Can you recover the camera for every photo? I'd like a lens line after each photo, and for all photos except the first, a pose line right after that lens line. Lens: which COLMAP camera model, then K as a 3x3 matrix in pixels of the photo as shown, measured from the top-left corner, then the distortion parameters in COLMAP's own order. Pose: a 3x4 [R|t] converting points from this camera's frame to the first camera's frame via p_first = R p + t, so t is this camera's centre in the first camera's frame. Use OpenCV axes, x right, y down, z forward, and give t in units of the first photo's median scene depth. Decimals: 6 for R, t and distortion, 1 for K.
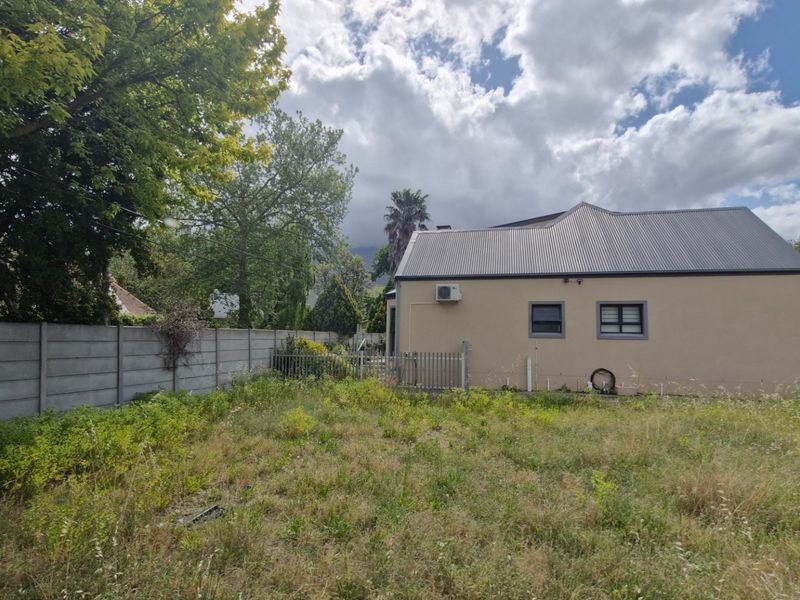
lens RADIAL K [[420.6, 0, 393.5], [0, 420.6, 303.3], [0, 0, 1]] dist [0.000074, -0.010542]
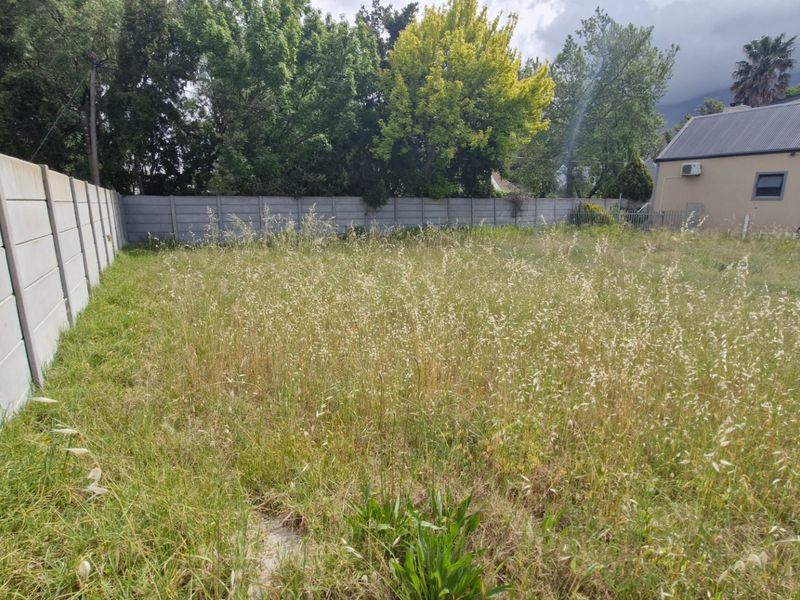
lens RADIAL K [[420.6, 0, 393.5], [0, 420.6, 303.3], [0, 0, 1]] dist [0.000074, -0.010542]
pose [[0.693401, 0.151421, -0.704462, 0.579576], [0.068257, 0.959470, 0.273418, -0.052431], [0.717311, -0.237673, 0.654963, -0.899666]]
